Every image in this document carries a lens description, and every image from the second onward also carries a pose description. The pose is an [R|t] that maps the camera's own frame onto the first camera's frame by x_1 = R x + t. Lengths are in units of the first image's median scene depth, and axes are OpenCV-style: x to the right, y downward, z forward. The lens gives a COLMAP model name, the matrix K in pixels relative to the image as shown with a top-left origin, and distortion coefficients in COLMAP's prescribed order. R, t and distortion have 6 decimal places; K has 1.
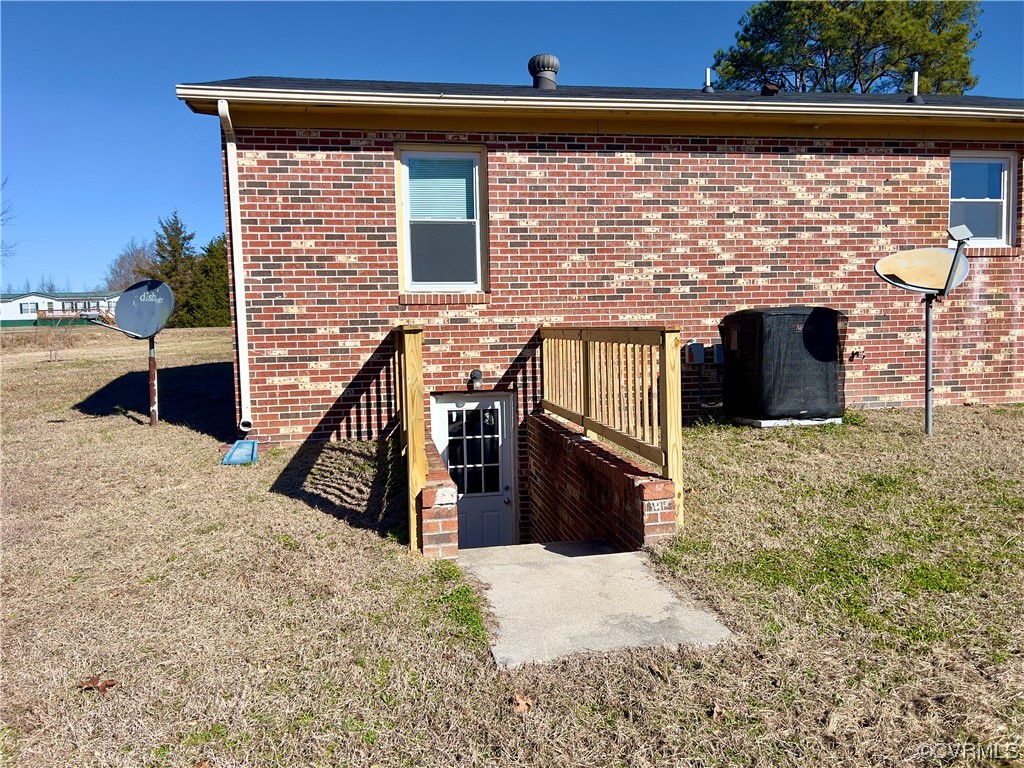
lens RADIAL K [[770.0, 0, 504.4], [0, 770.0, 390.1], [0, 0, 1]] dist [0.056893, -0.067229]
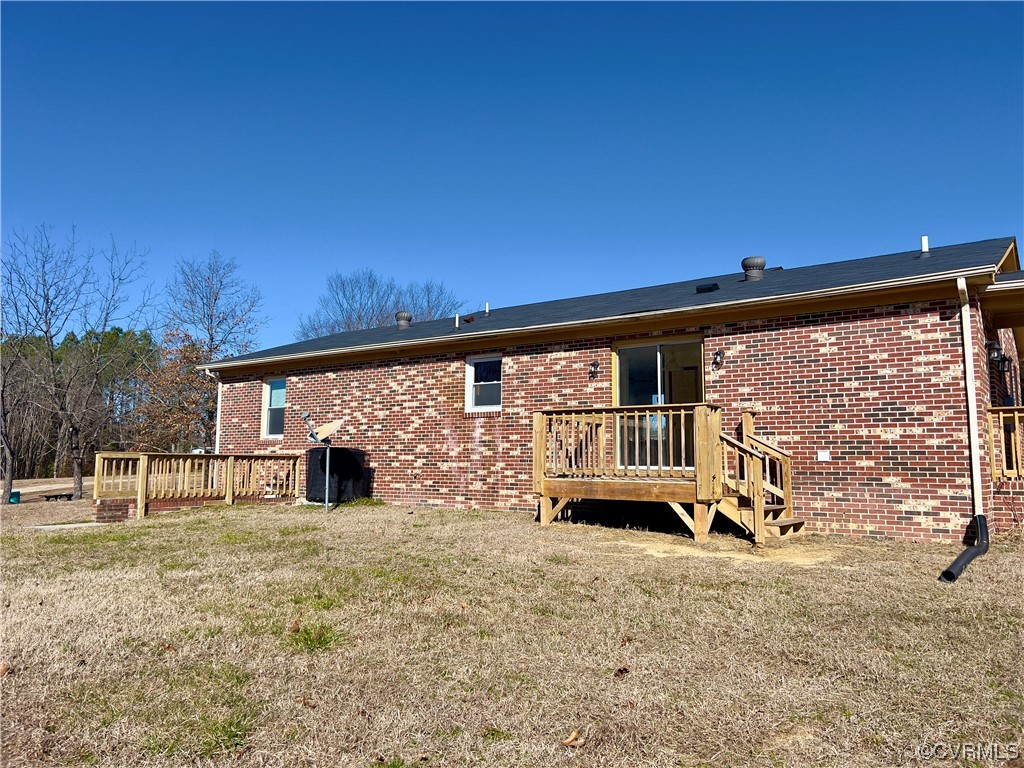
lens RADIAL K [[770.0, 0, 512.3], [0, 770.0, 379.6], [0, 0, 1]] dist [0.056893, -0.067229]
pose [[0.703363, -0.053557, -0.708810, 1.883046], [-0.080994, 0.984625, -0.154768, -0.005128], [0.706201, 0.166268, 0.688211, -0.080216]]
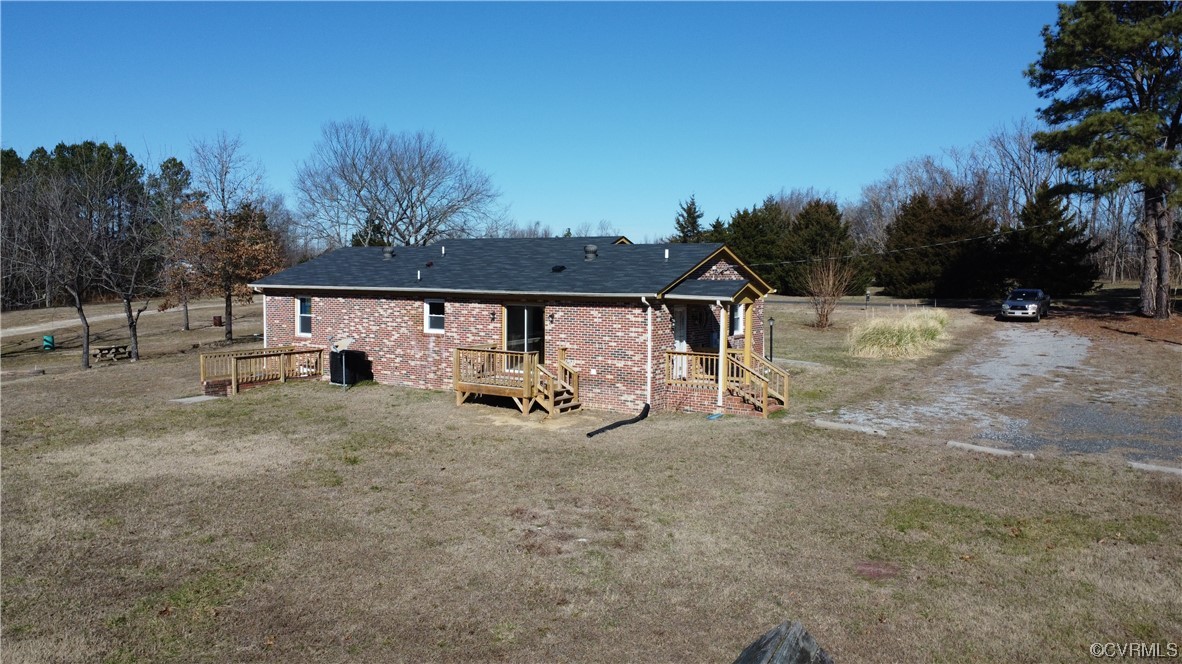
lens RADIAL K [[885.7, 0, 599.3], [0, 885.7, 331.6], [0, 0, 1]] dist [-0.006370, 0.006223]
pose [[0.752759, 0.075871, -0.653909, 3.272957], [-0.081497, 0.996435, 0.021796, -0.319557], [0.653232, 0.036884, 0.756259, -1.058002]]
